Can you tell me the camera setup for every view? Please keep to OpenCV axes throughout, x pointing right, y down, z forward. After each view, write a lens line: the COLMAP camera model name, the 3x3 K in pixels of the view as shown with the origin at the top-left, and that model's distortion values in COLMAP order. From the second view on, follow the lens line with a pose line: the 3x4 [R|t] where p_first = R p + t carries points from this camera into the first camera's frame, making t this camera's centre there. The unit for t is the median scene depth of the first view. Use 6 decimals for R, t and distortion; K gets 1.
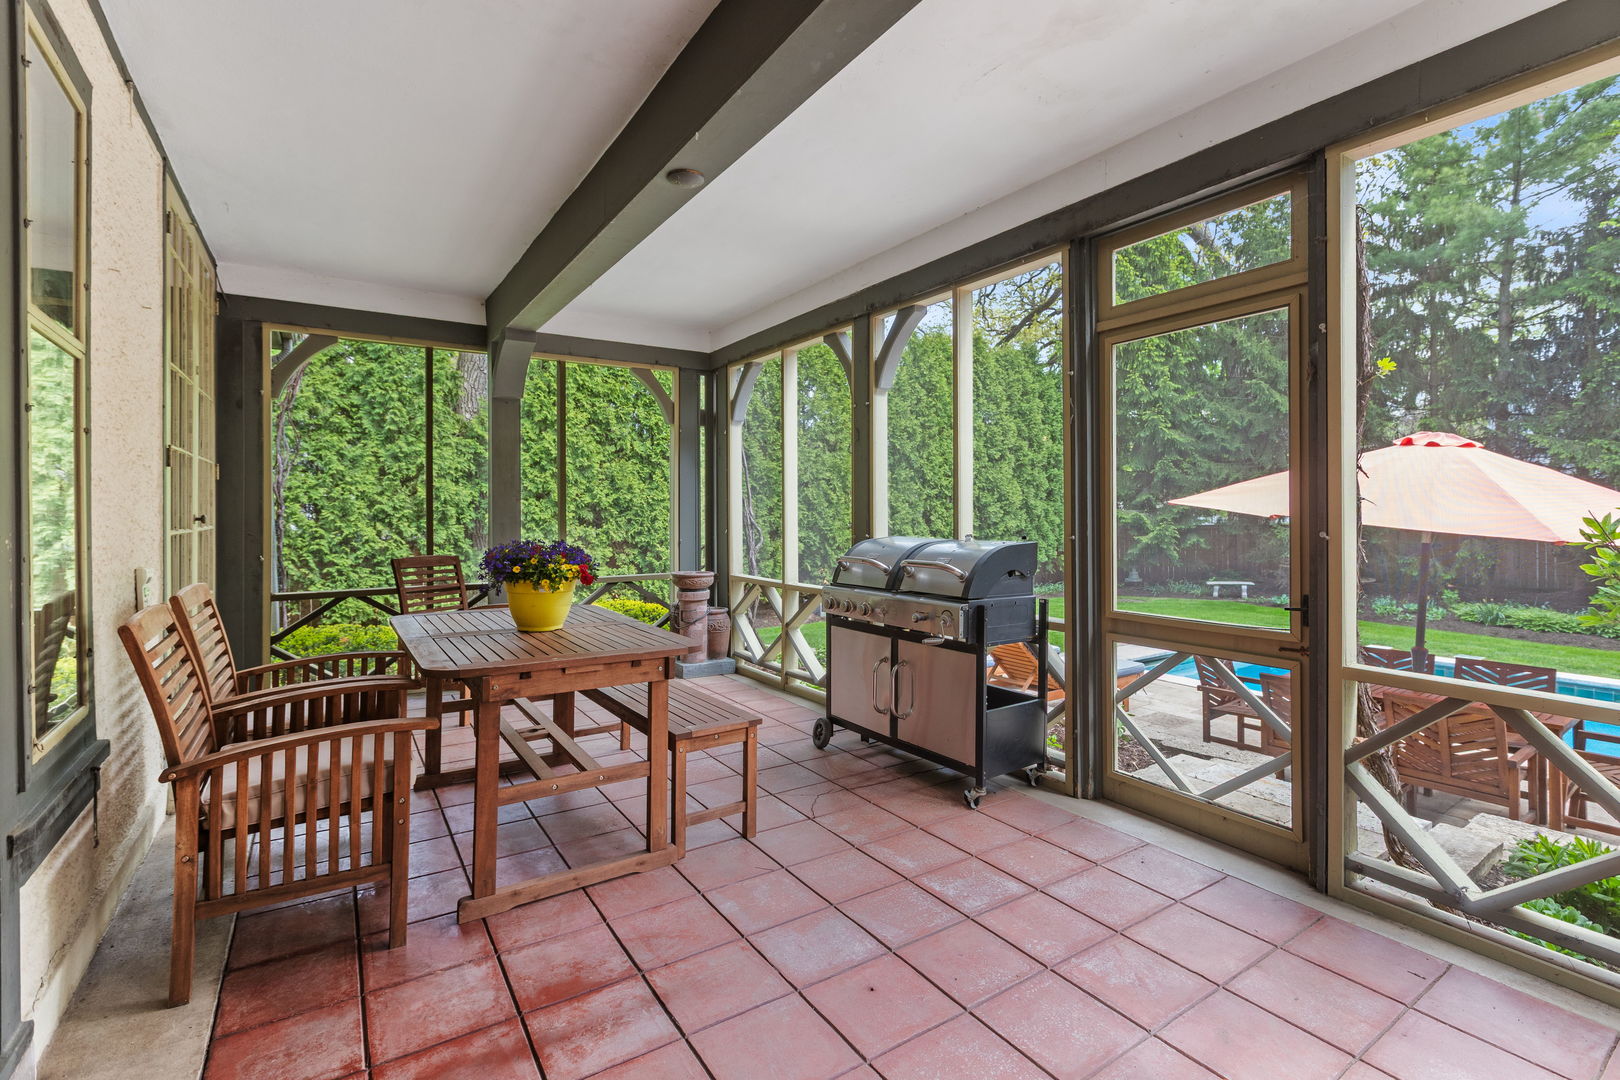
lens RADIAL K [[731.1, 0, 811.6], [0, 731.1, 528.9], [0, 0, 1]] dist [0.002056, 0.000095]
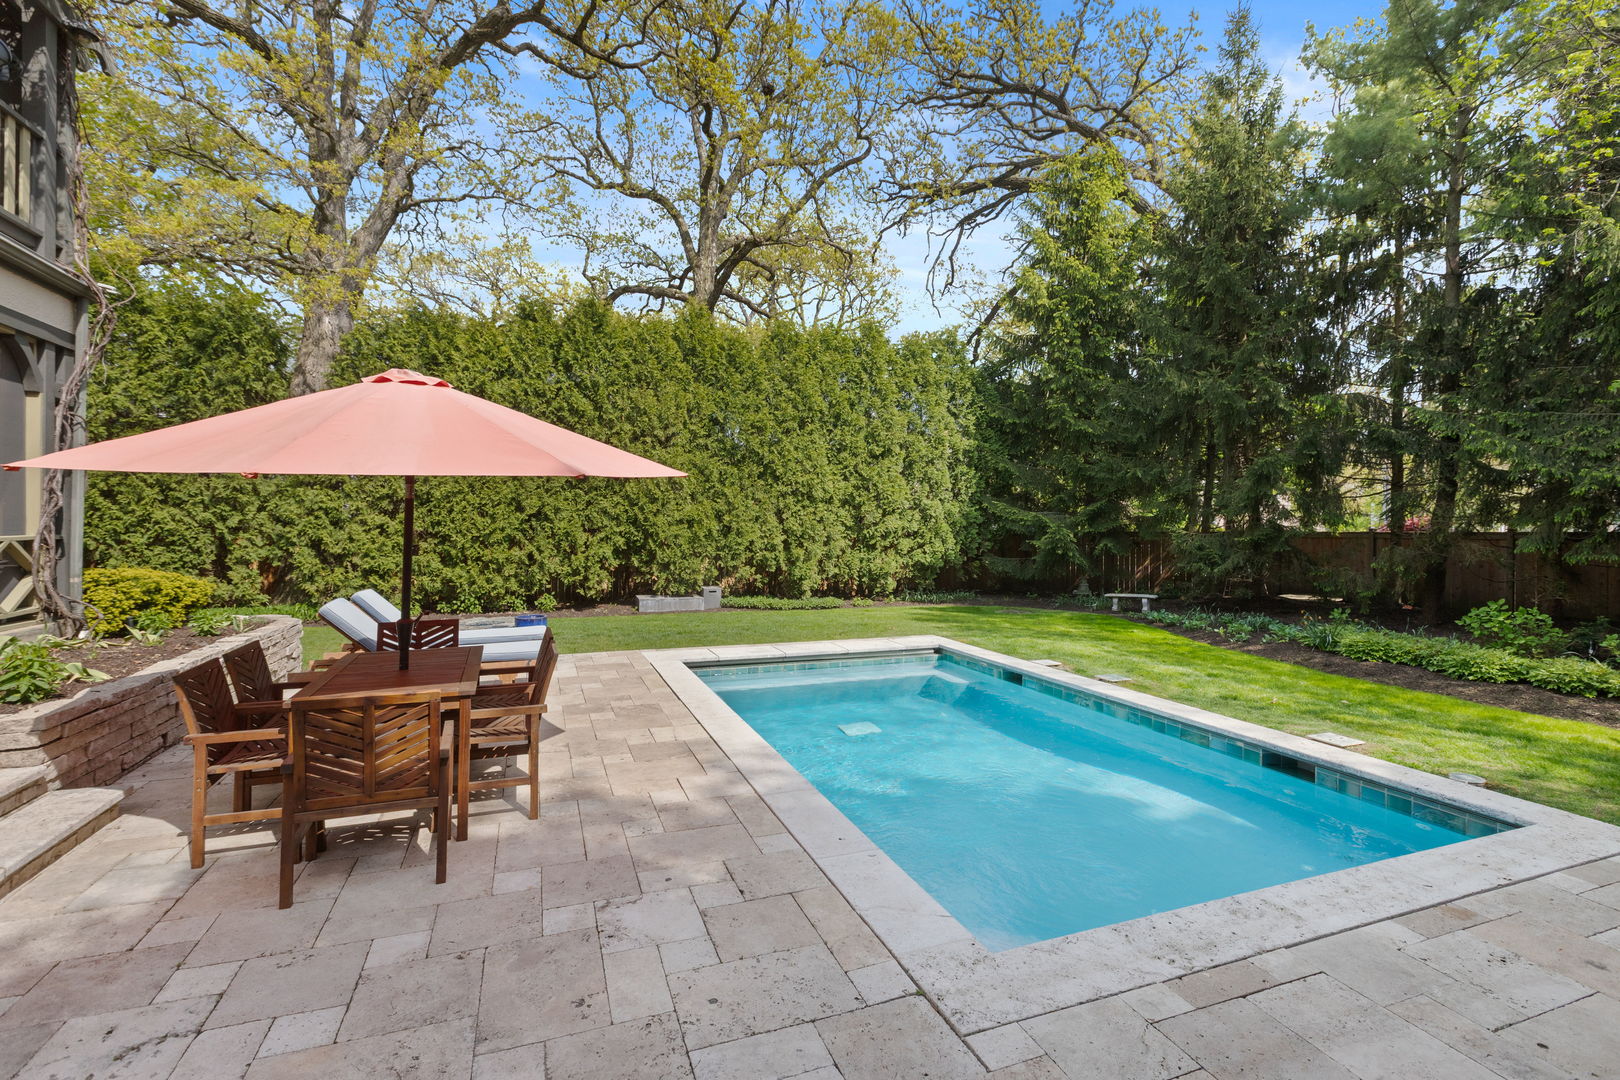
lens RADIAL K [[731.1, 0, 808.1], [0, 731.1, 534.0], [0, 0, 1]] dist [0.002056, 0.000095]
pose [[0.972162, 0.014493, -0.233862, 0.529902], [-0.017434, 0.999793, -0.010512, 0.022966], [0.233661, 0.014296, 0.972213, 0.096911]]
